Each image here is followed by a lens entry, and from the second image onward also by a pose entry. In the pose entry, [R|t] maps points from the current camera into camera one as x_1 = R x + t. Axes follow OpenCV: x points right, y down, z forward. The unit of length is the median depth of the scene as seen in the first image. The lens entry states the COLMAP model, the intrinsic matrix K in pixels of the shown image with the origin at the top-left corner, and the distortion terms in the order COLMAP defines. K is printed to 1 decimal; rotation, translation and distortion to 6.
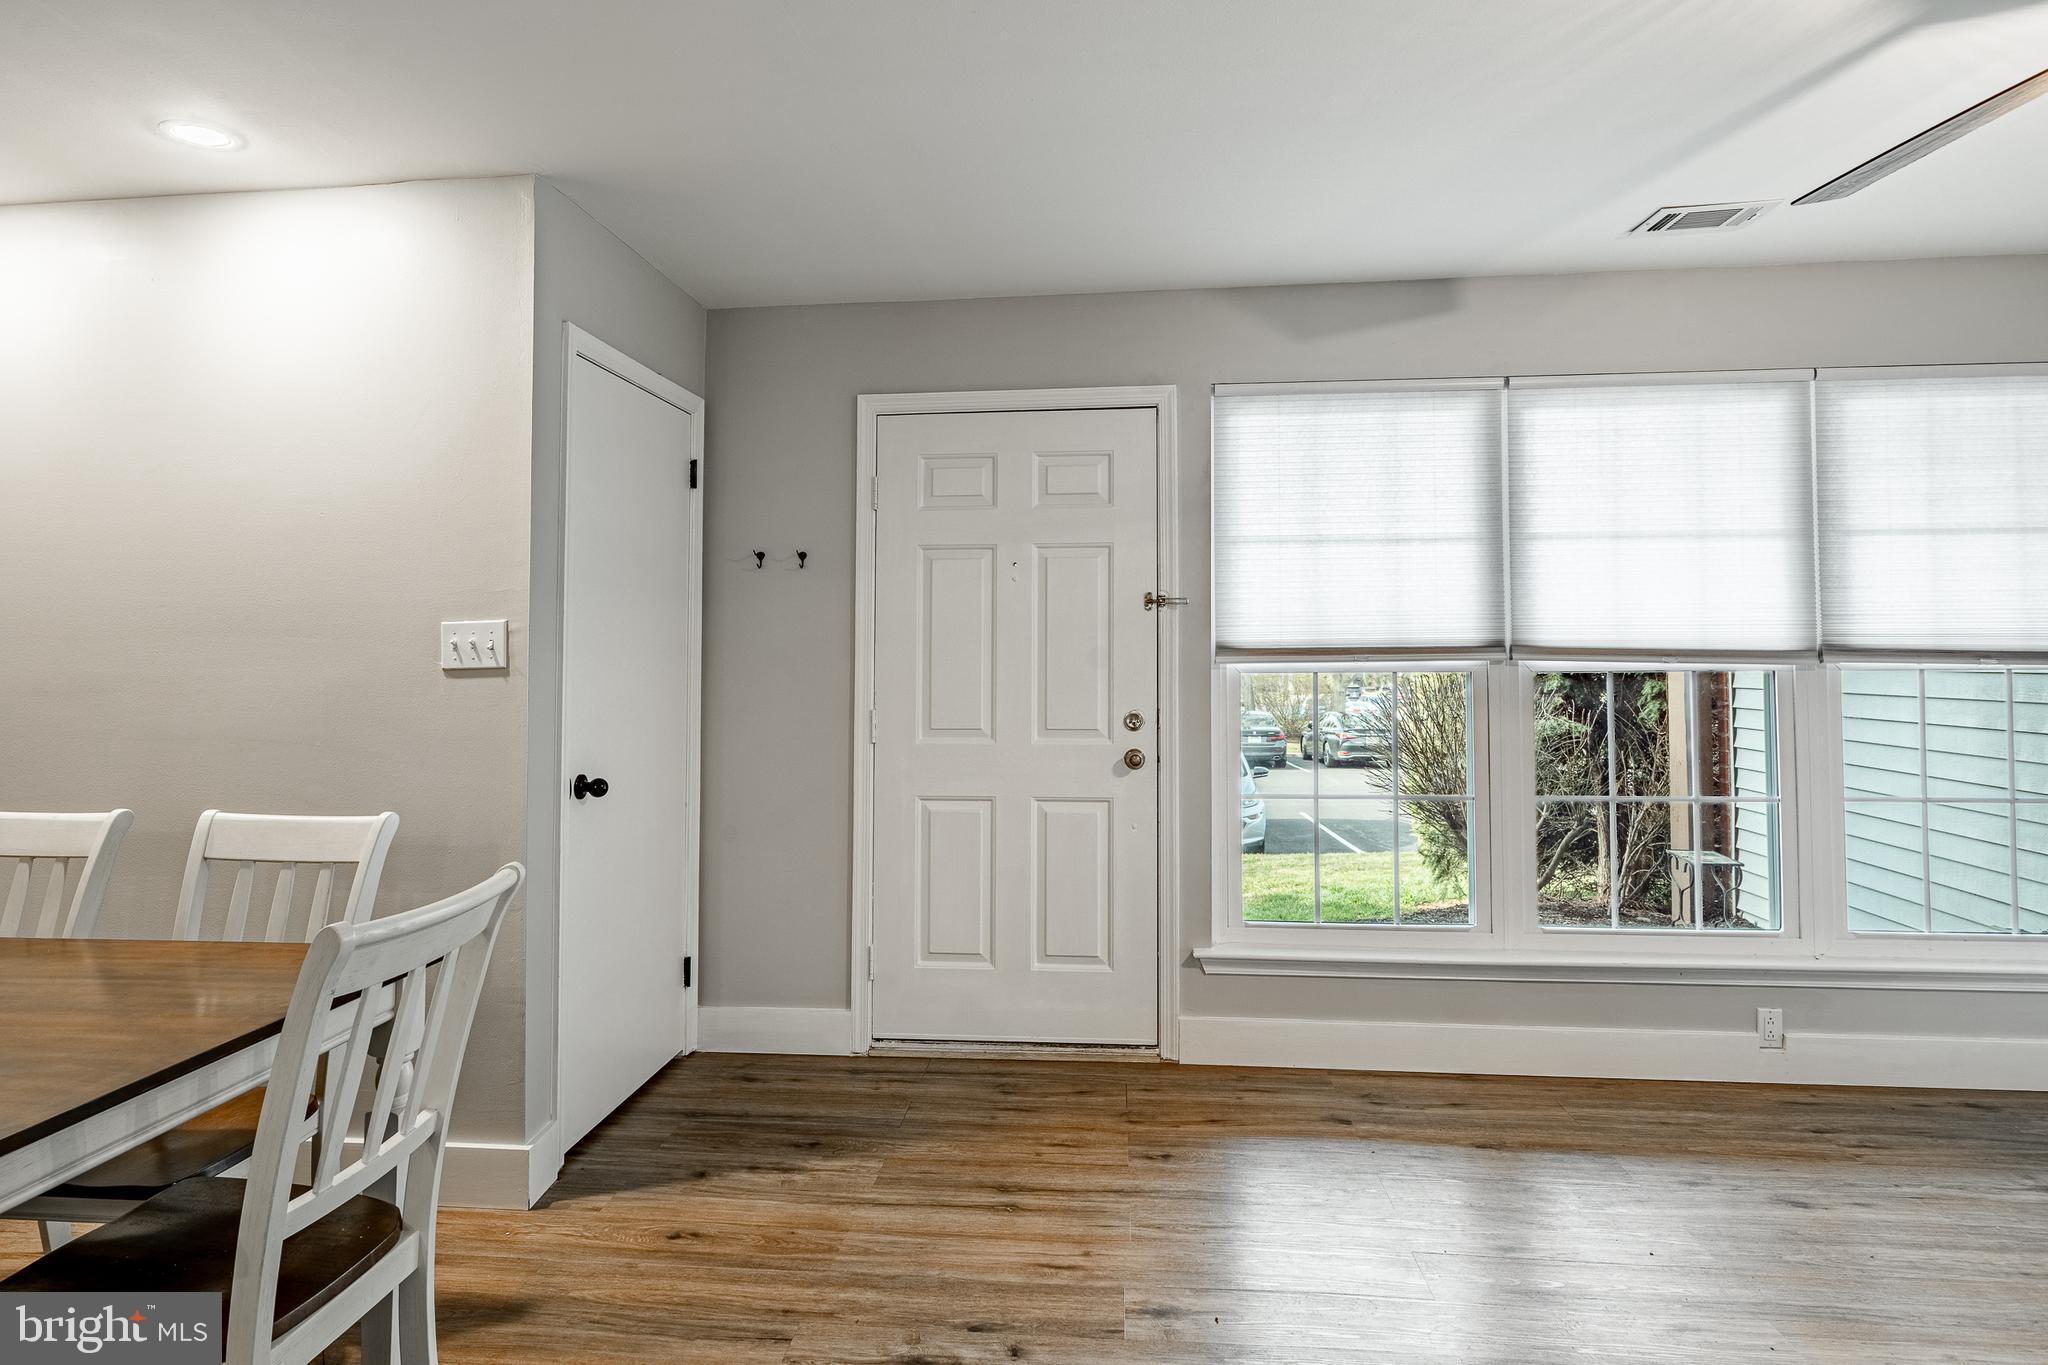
lens RADIAL K [[1120.7, 0, 1028.4], [0, 1120.7, 640.7], [0, 0, 1]] dist [-0.002710, 0.000108]
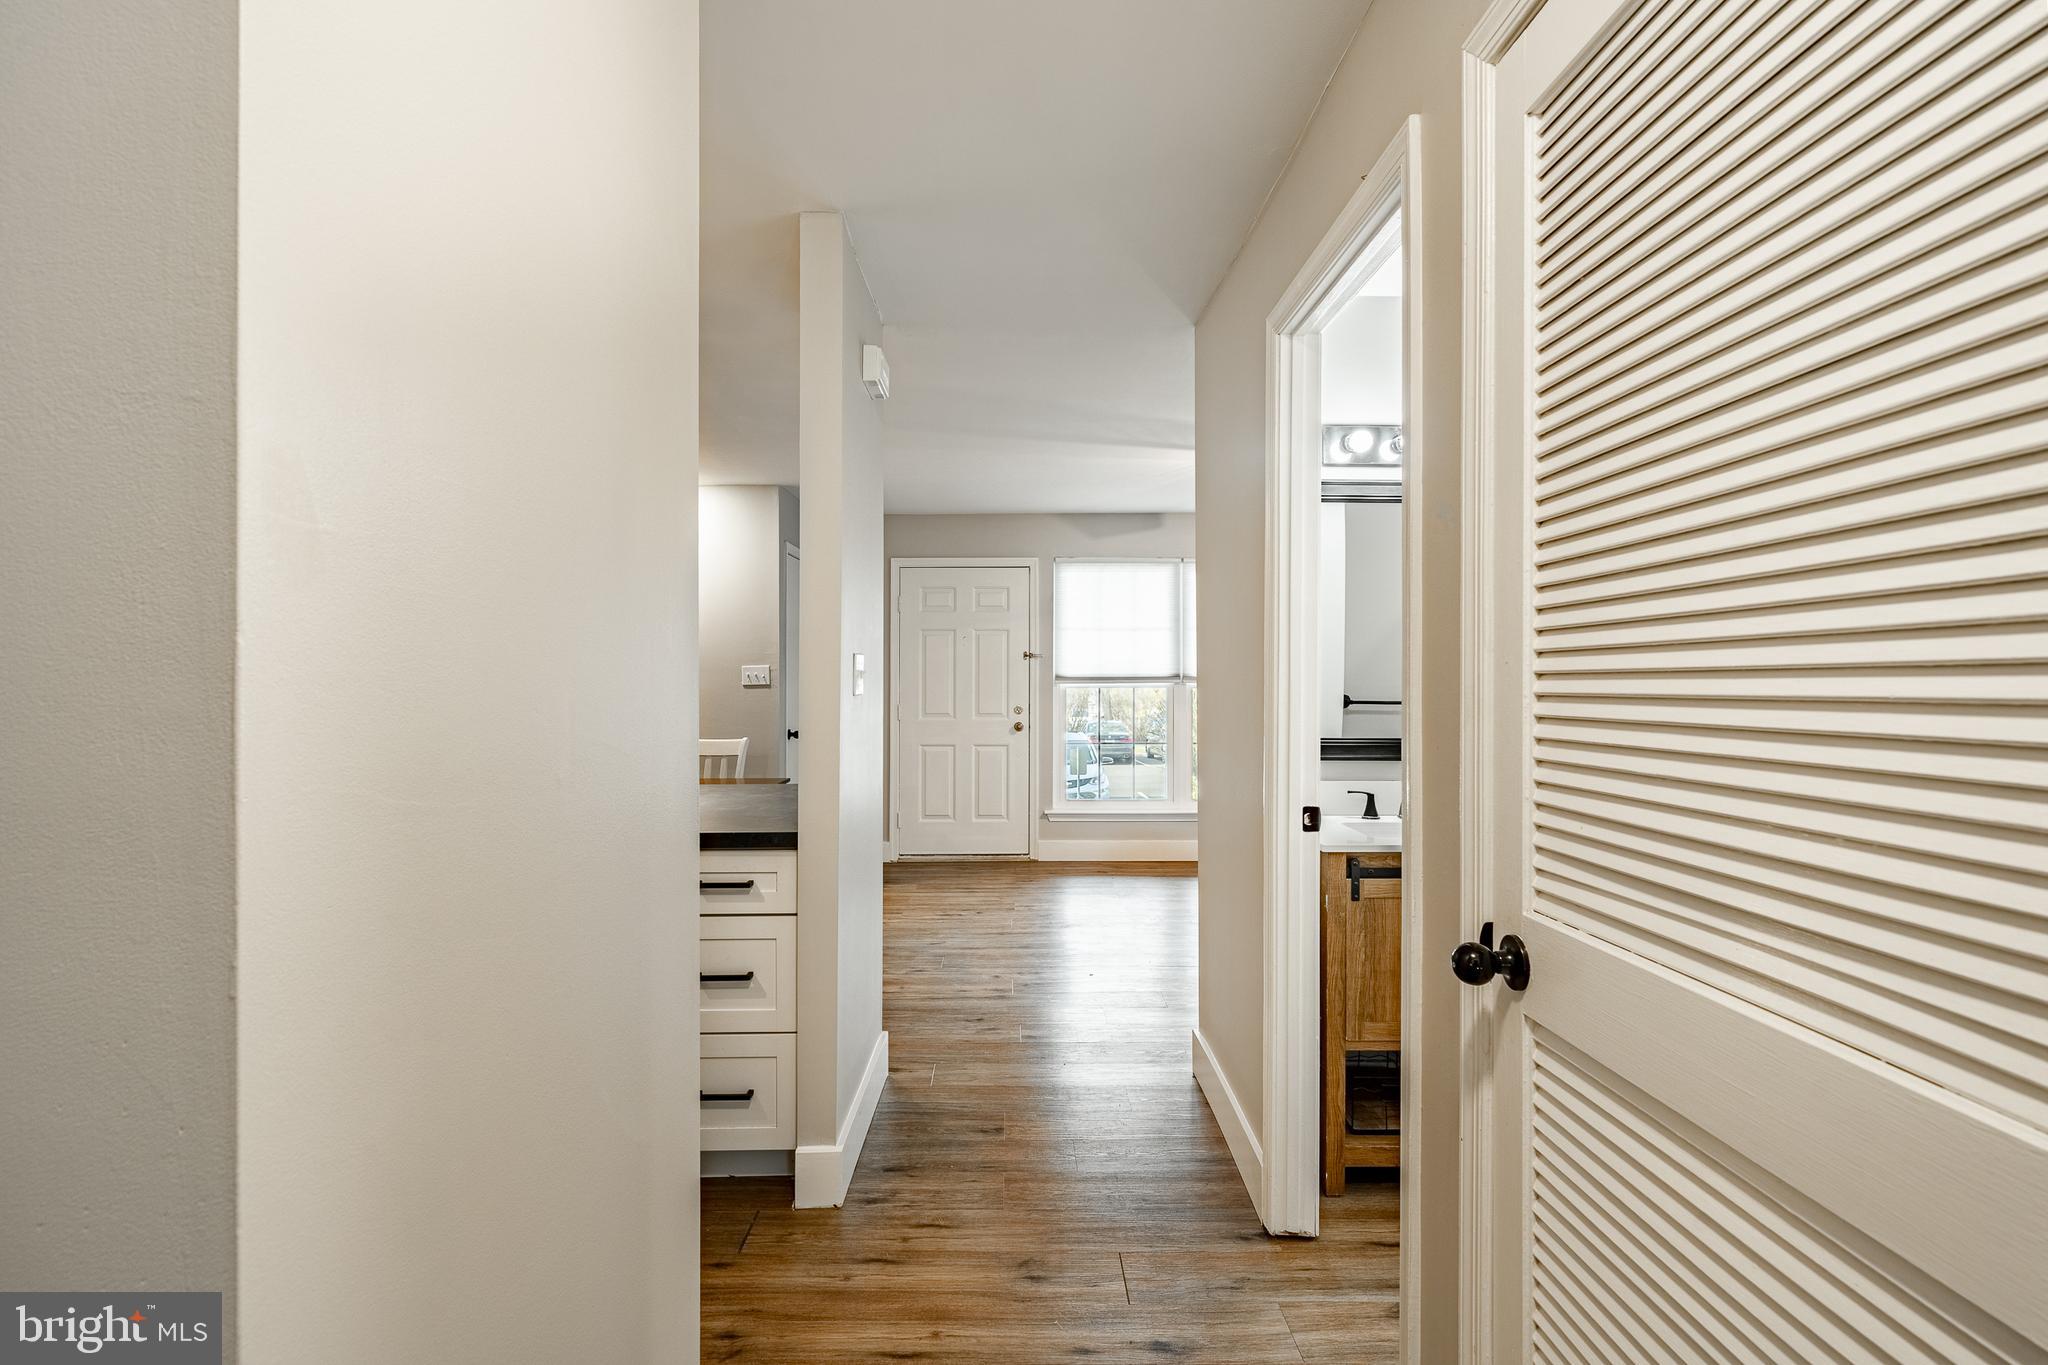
lens RADIAL K [[967.0, 0, 1024.0], [0, 967.0, 682.5], [0, 0, 1]] dist [-0.000271, -0.000104]
pose [[0.995066, 0.002062, 0.099196, -0.085761], [-0.003854, 0.999833, 0.017880, -0.016503], [-0.099142, -0.018174, 0.994907, -0.910919]]
